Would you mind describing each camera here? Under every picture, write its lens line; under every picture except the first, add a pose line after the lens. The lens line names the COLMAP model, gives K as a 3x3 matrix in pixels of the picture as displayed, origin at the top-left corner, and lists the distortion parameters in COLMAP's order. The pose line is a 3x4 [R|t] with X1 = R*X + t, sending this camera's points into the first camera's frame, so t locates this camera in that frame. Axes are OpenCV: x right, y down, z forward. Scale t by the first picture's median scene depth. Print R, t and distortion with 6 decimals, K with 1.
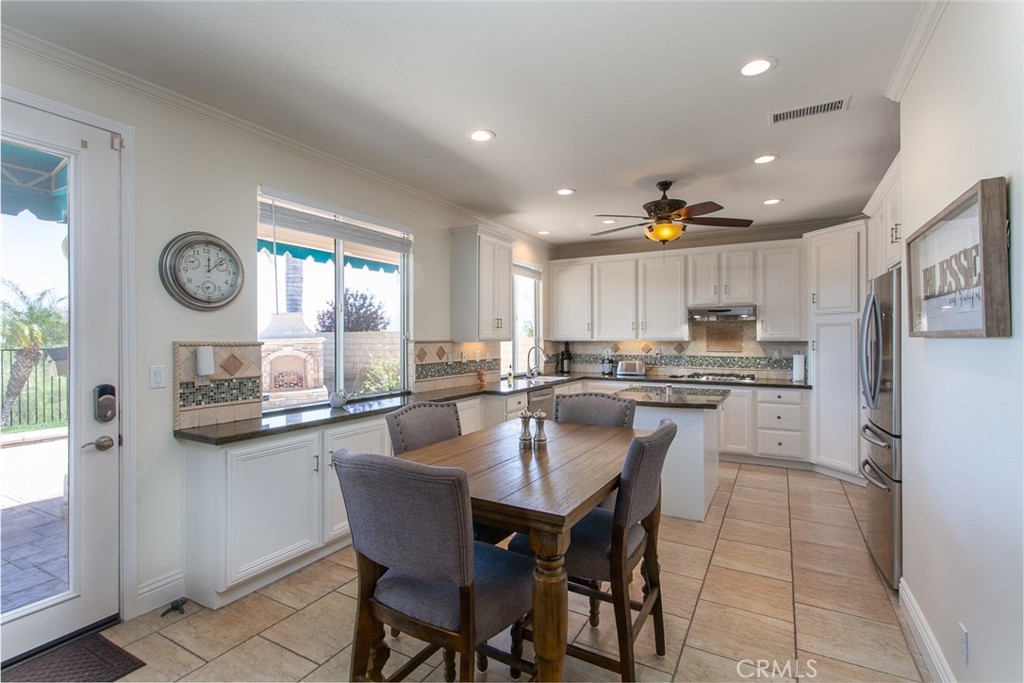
lens RADIAL K [[486.9, 0, 510.4], [0, 486.9, 338.1], [0, 0, 1]] dist [-0.004341, 0.001729]
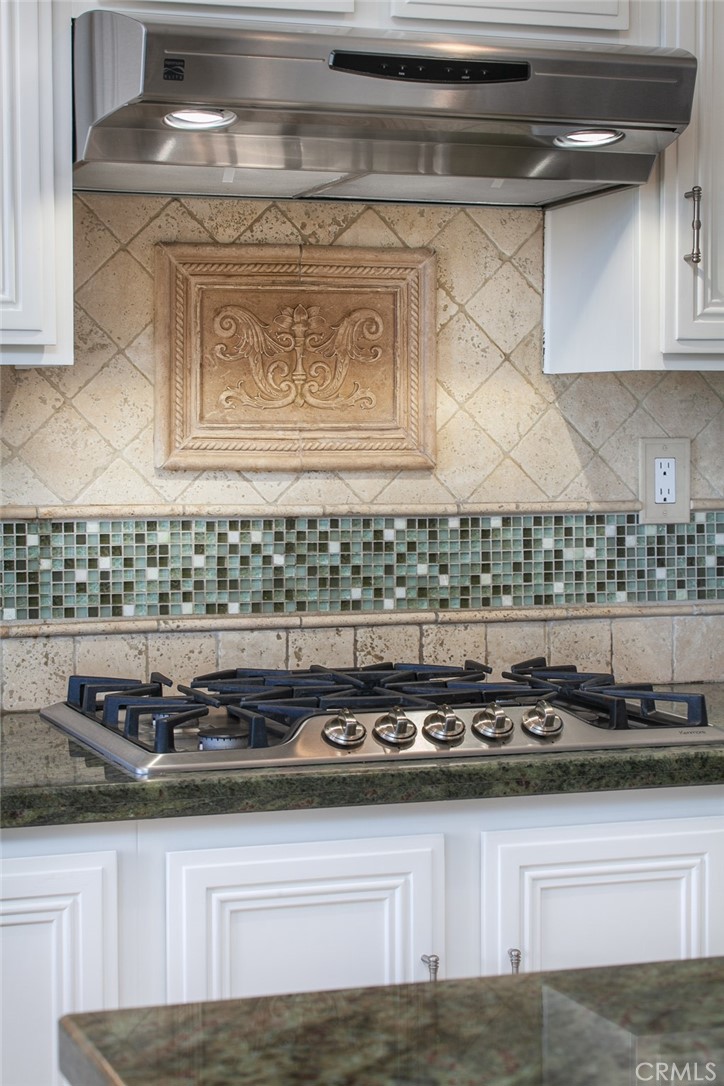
lens RADIAL K [[2264.4, 0, 362.1], [0, 2264.4, 544.6], [0, 0, 1]] dist [0.038621, 0.000000]
pose [[0.646366, -0.040503, 0.761951, 0.050837], [-0.000447, 0.998570, 0.053460, 0.017052], [-0.763027, -0.034895, 0.645424, 0.656971]]
